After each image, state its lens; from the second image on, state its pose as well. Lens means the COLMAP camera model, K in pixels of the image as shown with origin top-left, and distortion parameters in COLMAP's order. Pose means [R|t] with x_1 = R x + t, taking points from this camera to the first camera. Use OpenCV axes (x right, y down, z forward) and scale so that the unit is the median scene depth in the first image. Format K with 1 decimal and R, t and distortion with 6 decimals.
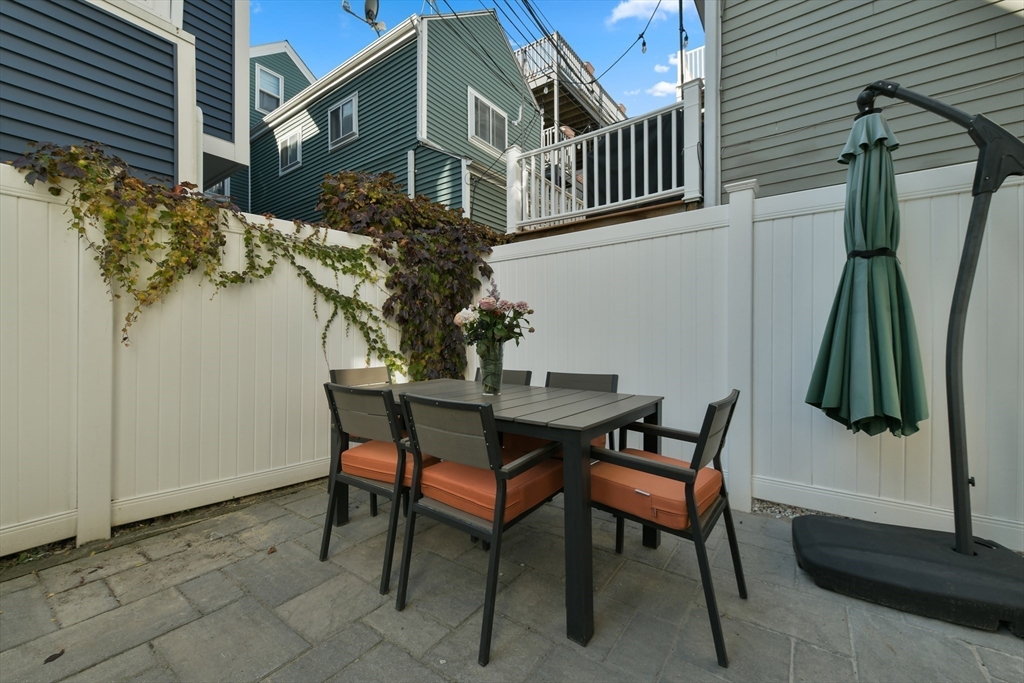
lens RADIAL K [[408.0, 0, 510.3], [0, 408.0, 342.7], [0, 0, 1]] dist [0.002627, -0.001733]
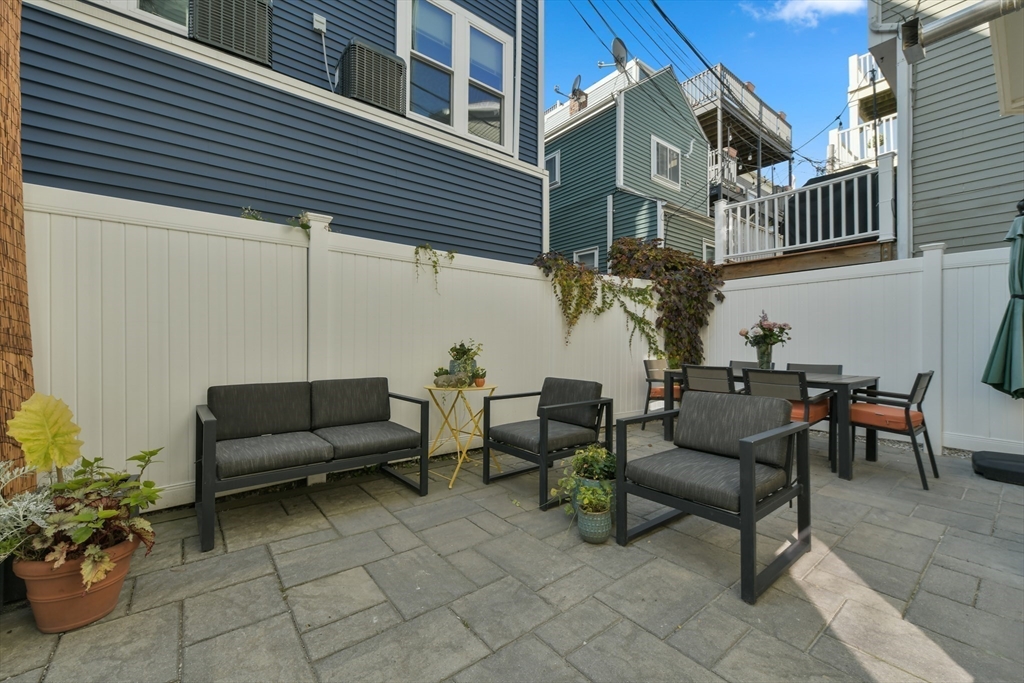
lens RADIAL K [[408.0, 0, 512.5], [0, 408.0, 339.6], [0, 0, 1]] dist [0.002627, -0.001733]
pose [[0.961807, 0.002998, -0.273711, -0.396350], [-0.005971, 0.999932, -0.010031, -0.000763], [0.273662, 0.011282, 0.961760, -0.673434]]
